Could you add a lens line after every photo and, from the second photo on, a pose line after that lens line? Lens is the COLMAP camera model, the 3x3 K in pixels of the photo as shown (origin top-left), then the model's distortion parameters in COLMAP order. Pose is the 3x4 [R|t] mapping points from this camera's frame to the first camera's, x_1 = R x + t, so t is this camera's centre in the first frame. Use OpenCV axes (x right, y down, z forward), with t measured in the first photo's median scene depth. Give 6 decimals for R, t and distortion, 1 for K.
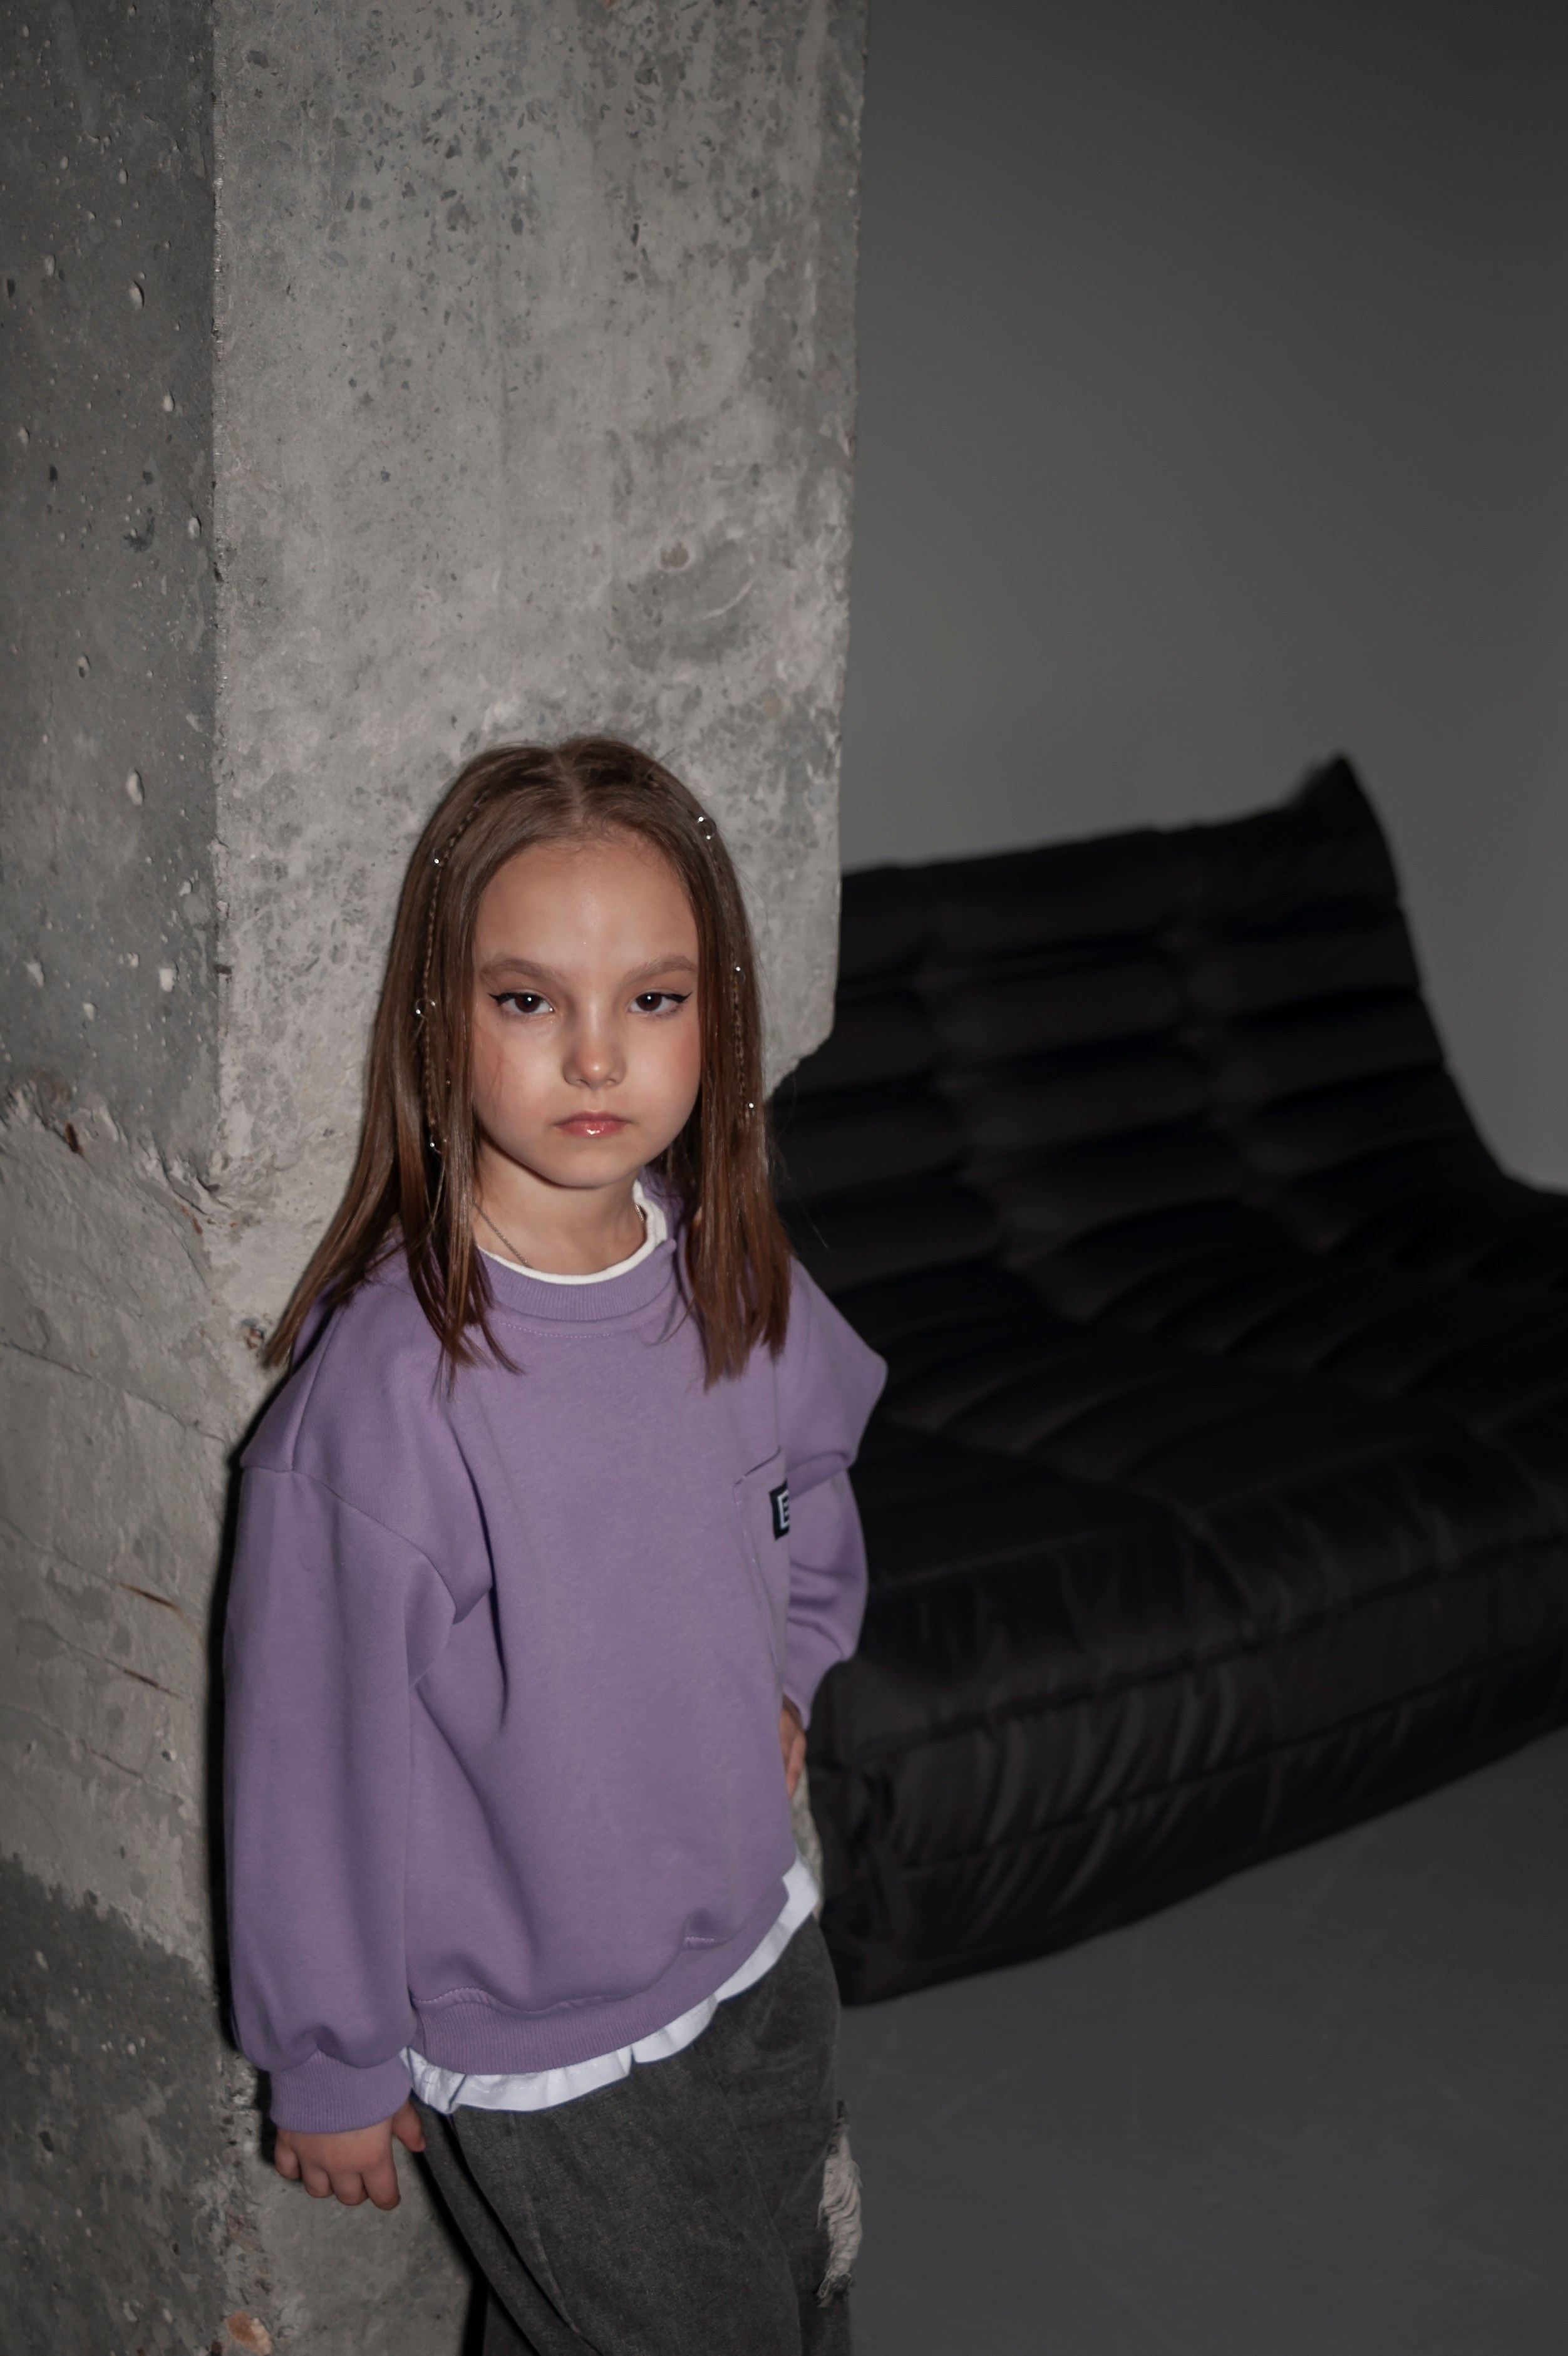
lens RADIAL K [[3295.5, 0, 787.4], [0, 3295.5, 1108.7], [0, 0, 1]] dist [-0.070353, 0.066645]
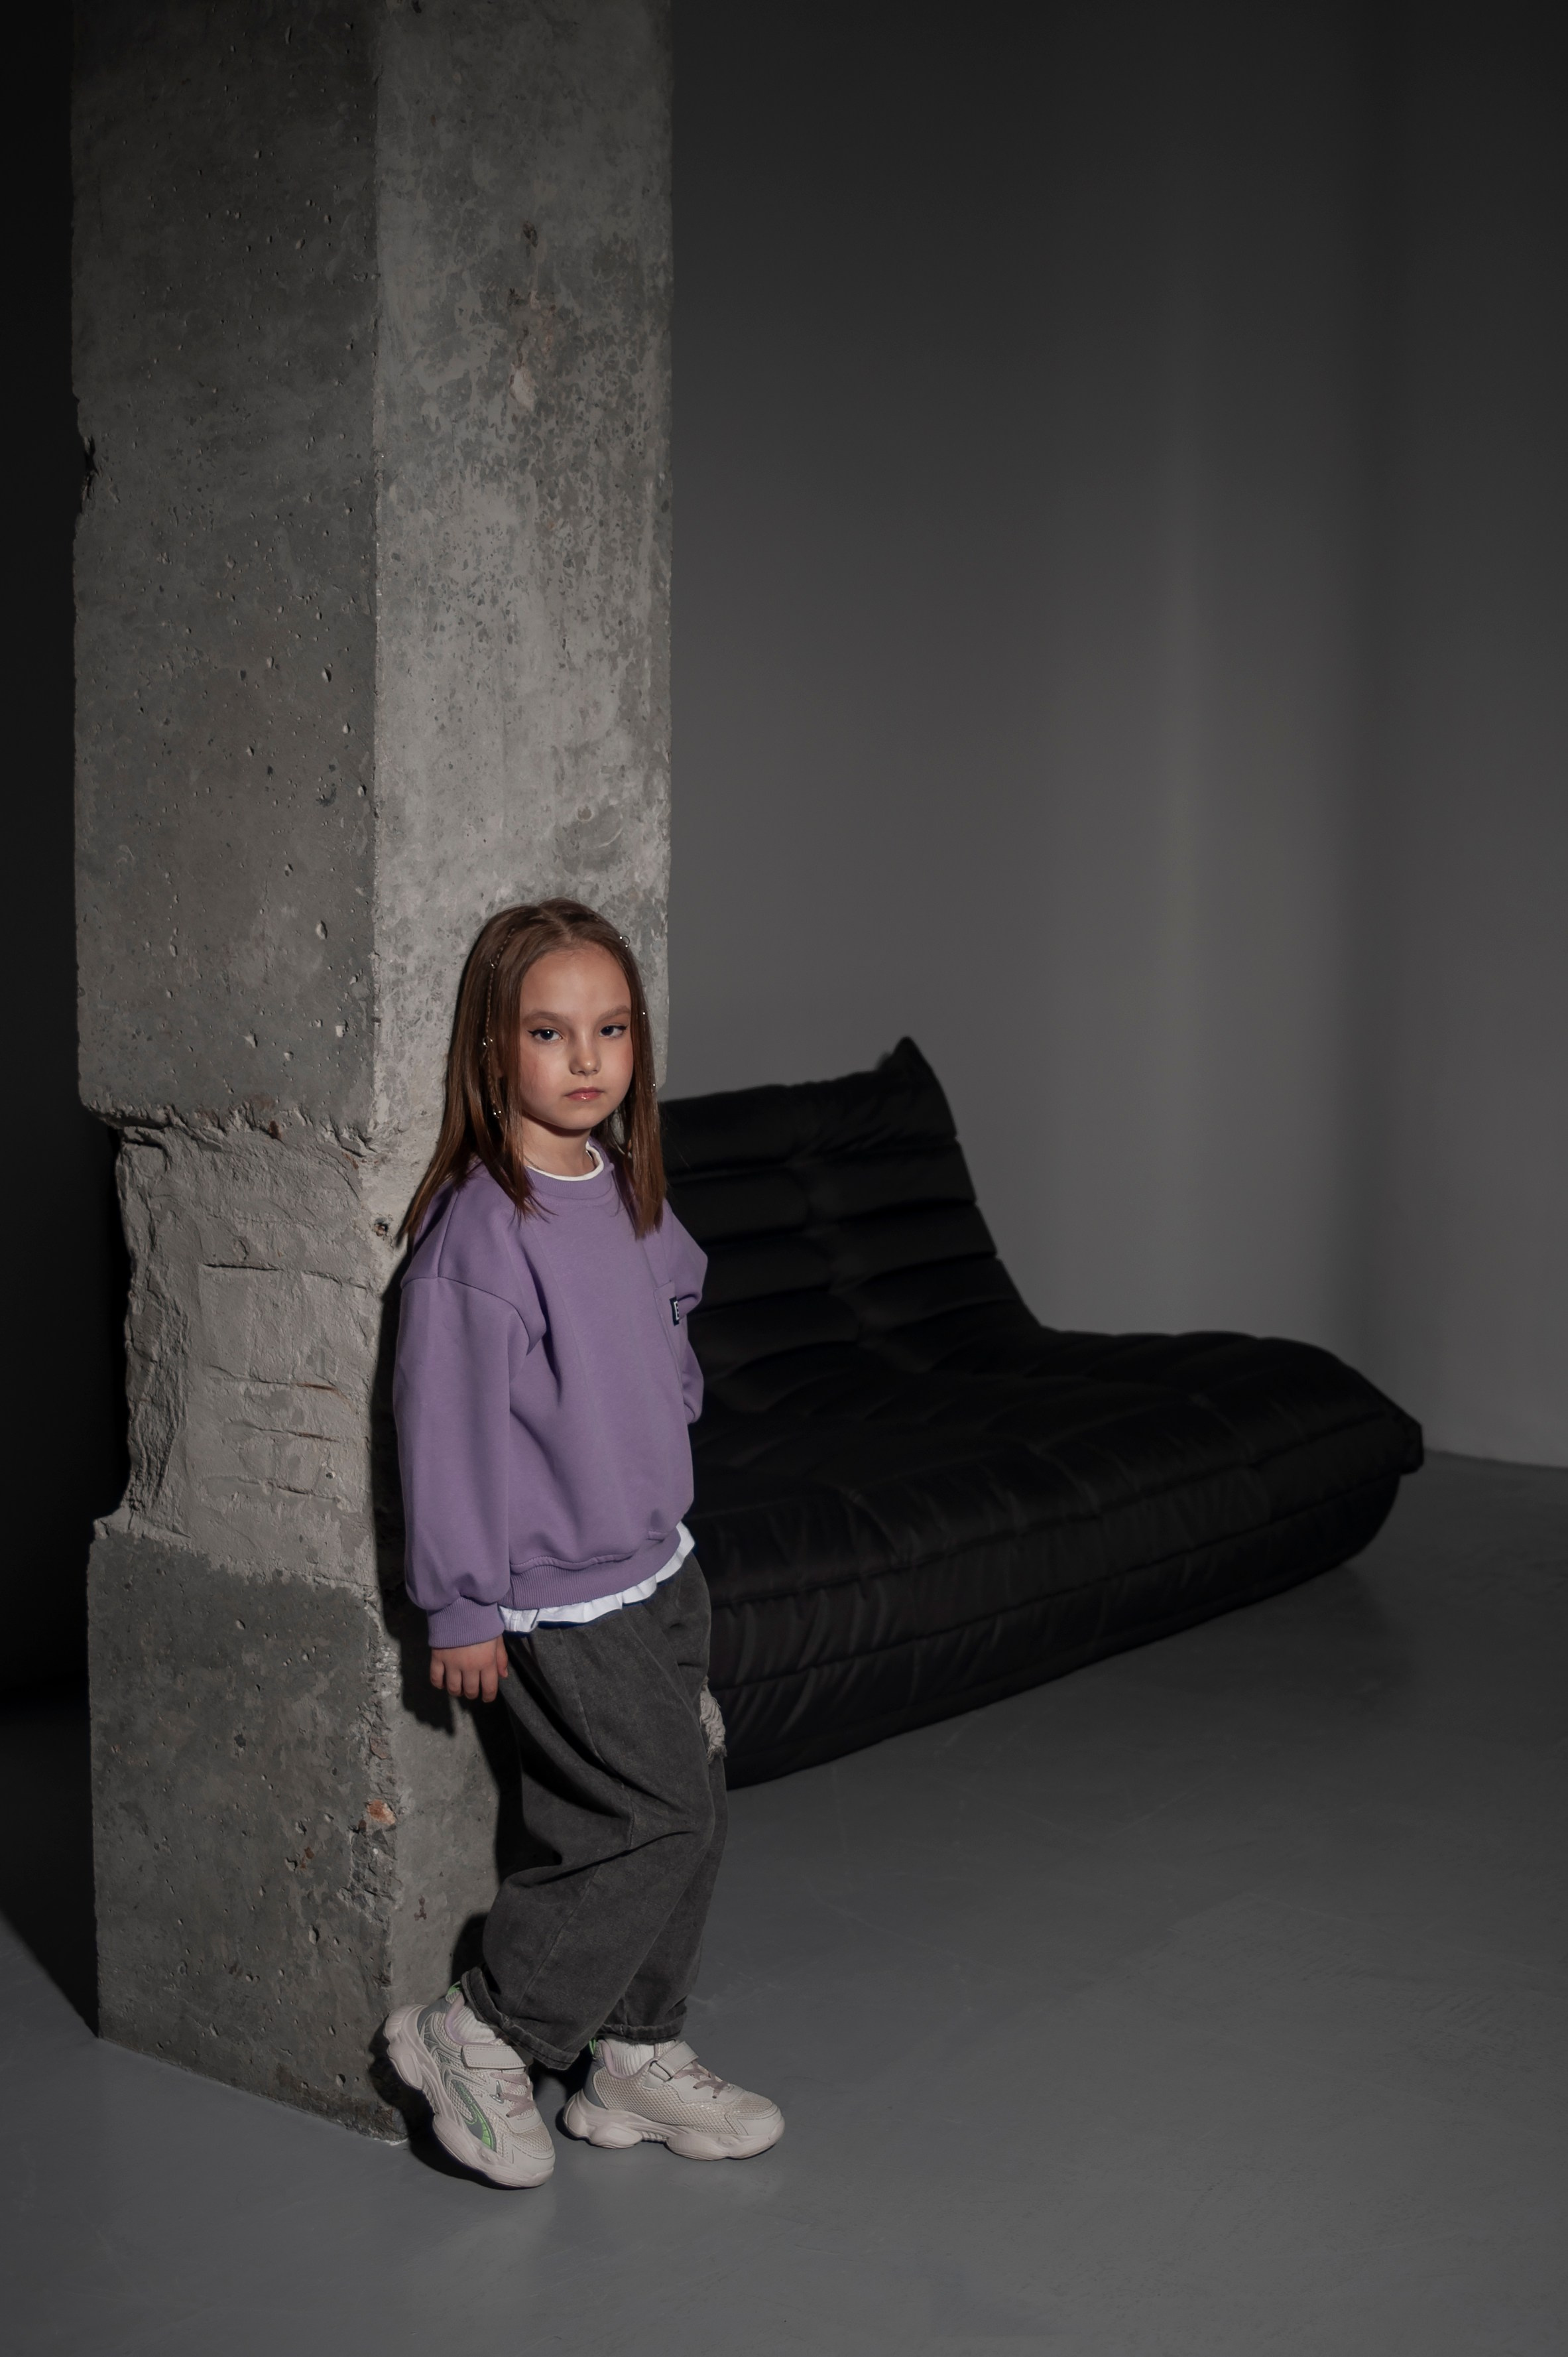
lens RADIAL K [[3239.0, 0, 784.0], [0, 3239.0, 1178.5], [0, 0, 1]] dist [-0.099538, 0.034688]
pose [[0.989454, -0.036315, 0.140225, -0.191847], [0.051939, 0.992637, -0.109422, 0.251048], [-0.135218, 0.115551, 0.984055, -0.819721]]
